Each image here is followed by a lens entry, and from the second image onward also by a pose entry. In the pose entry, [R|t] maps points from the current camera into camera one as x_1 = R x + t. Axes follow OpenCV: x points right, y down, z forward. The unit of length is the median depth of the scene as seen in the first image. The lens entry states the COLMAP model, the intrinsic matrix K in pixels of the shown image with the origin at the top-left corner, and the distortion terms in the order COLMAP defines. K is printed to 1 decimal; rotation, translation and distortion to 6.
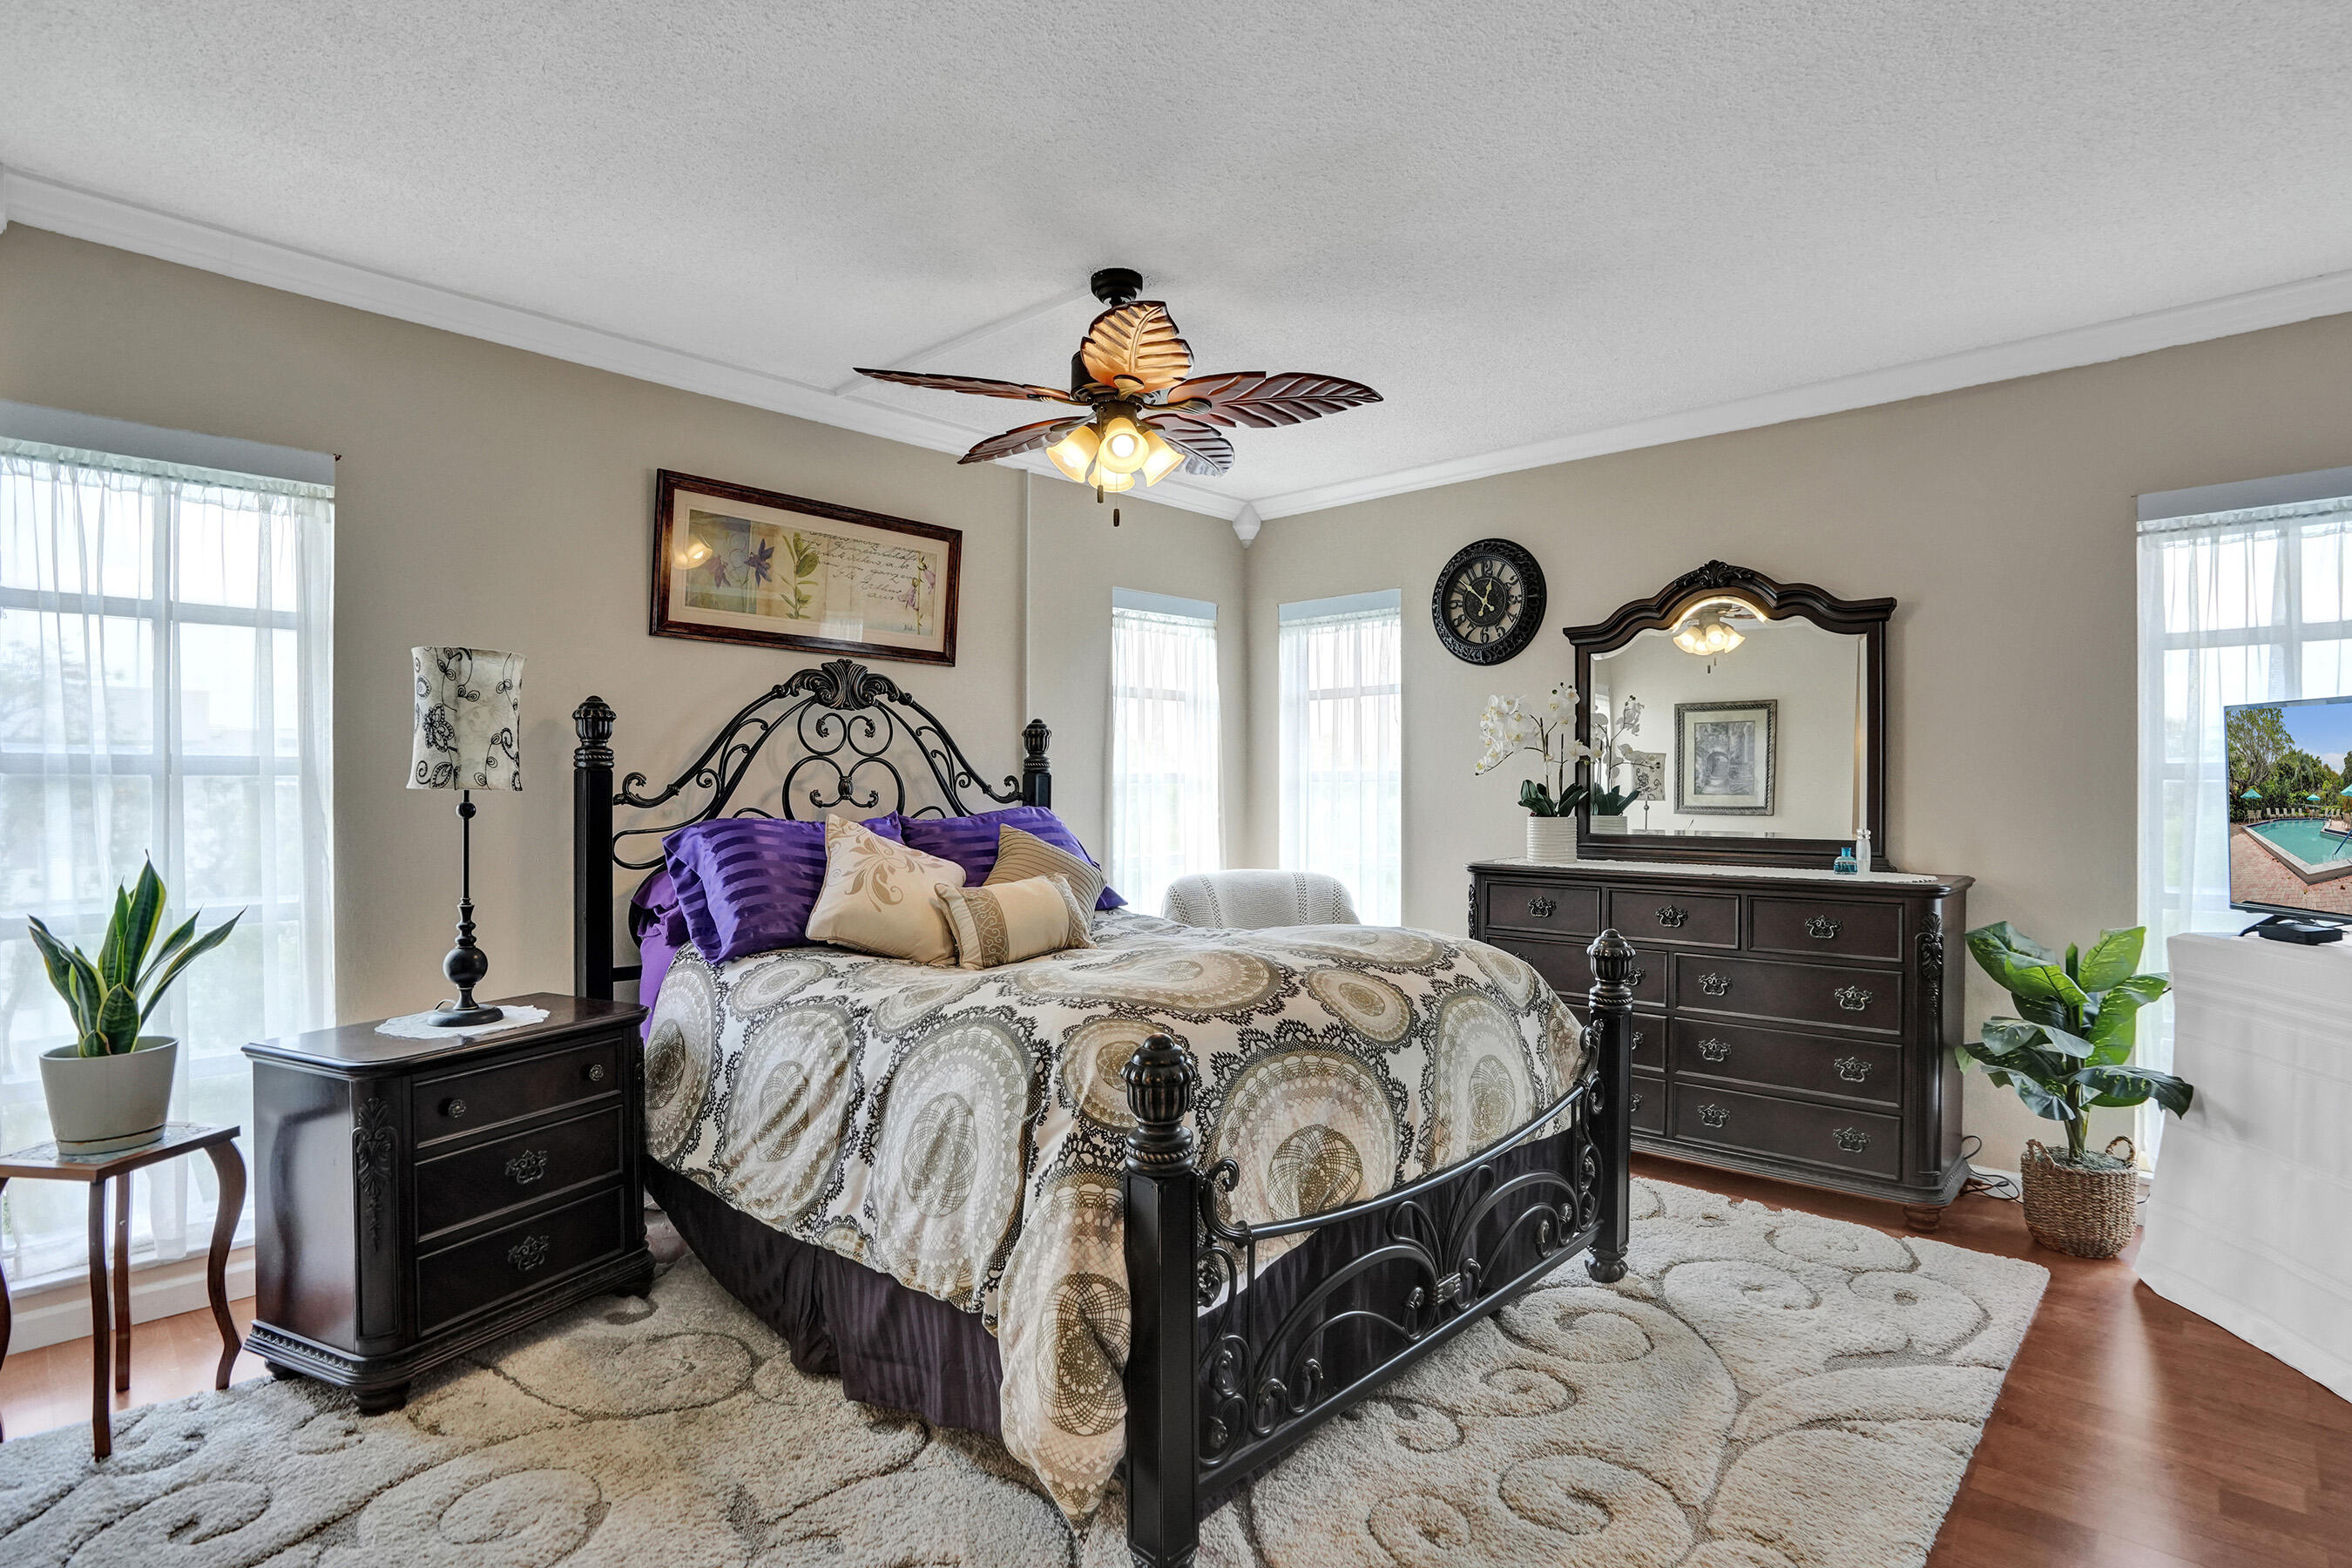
lens RADIAL K [[1121.4, 0, 1168.9], [0, 1121.4, 777.0], [0, 0, 1]] dist [-0.049437, 0.031604]
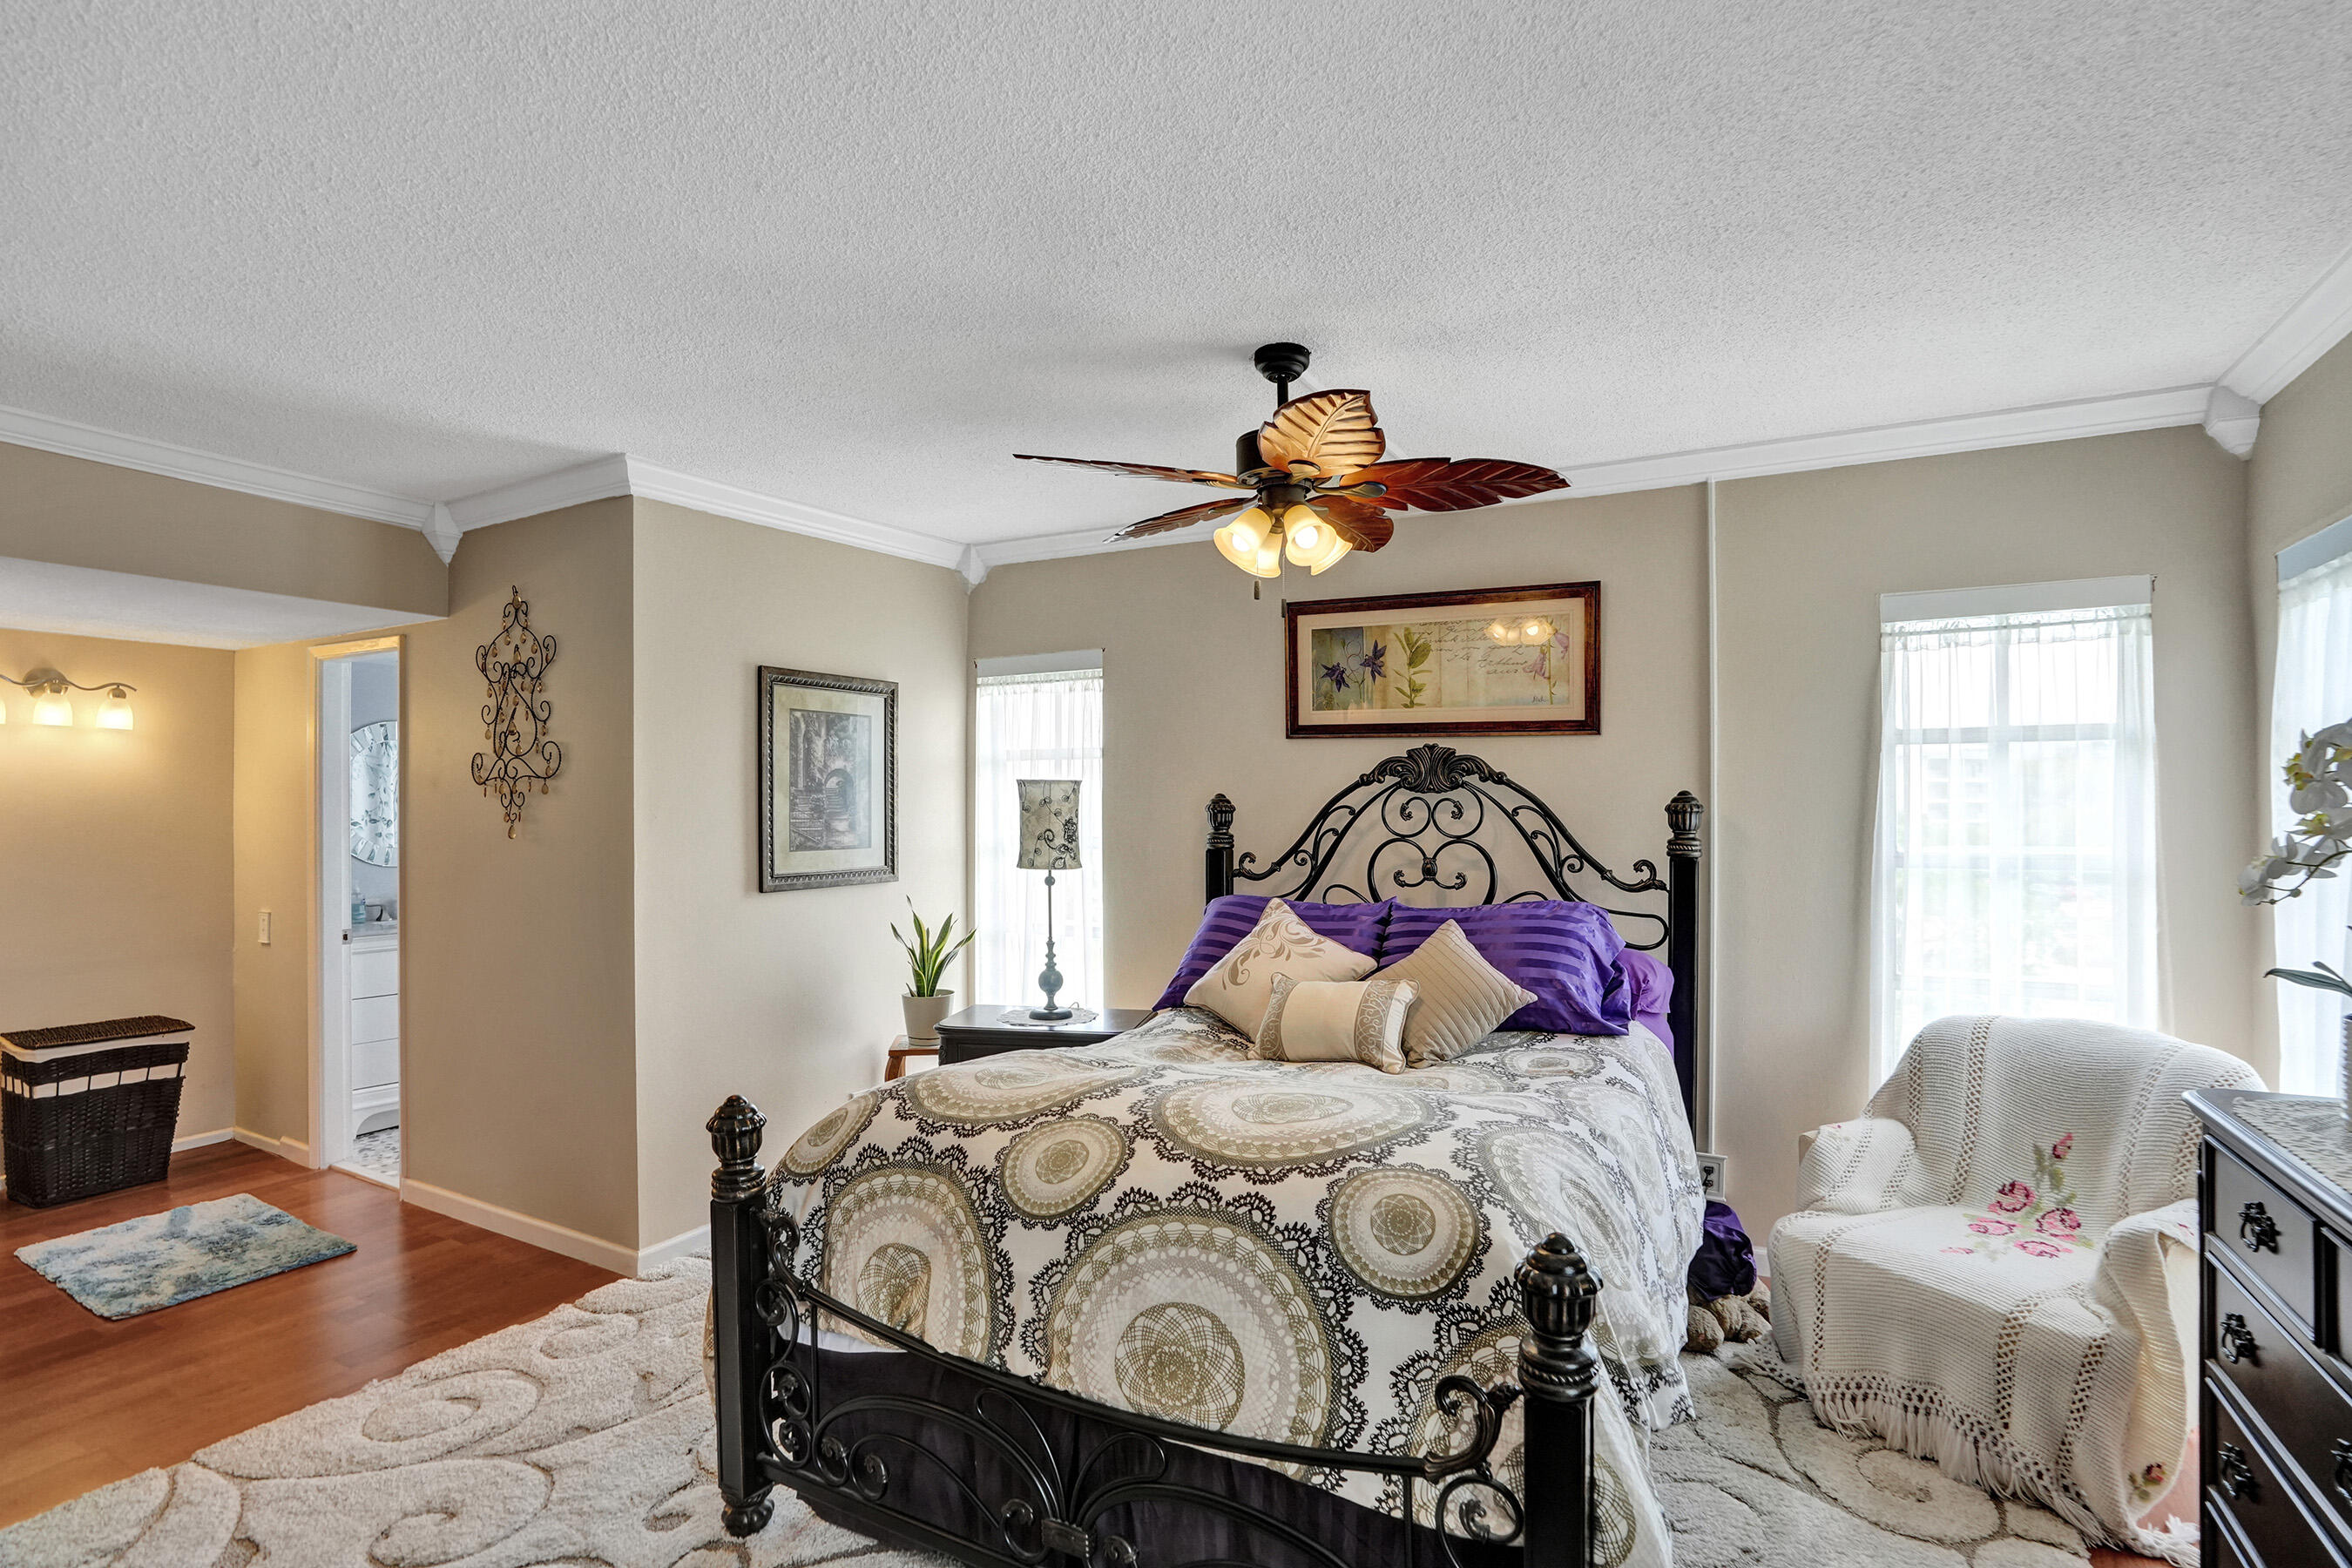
lens RADIAL K [[1075.5, 0, 1168.0], [0, 1075.5, 812.4], [0, 0, 1]] dist [-0.066833, 0.026226]
pose [[0.301285, 0.000501, -0.953534, 0.596473], [0.005881, 0.999980, 0.002384, -0.047736], [0.953516, -0.006326, 0.301276, 0.489518]]
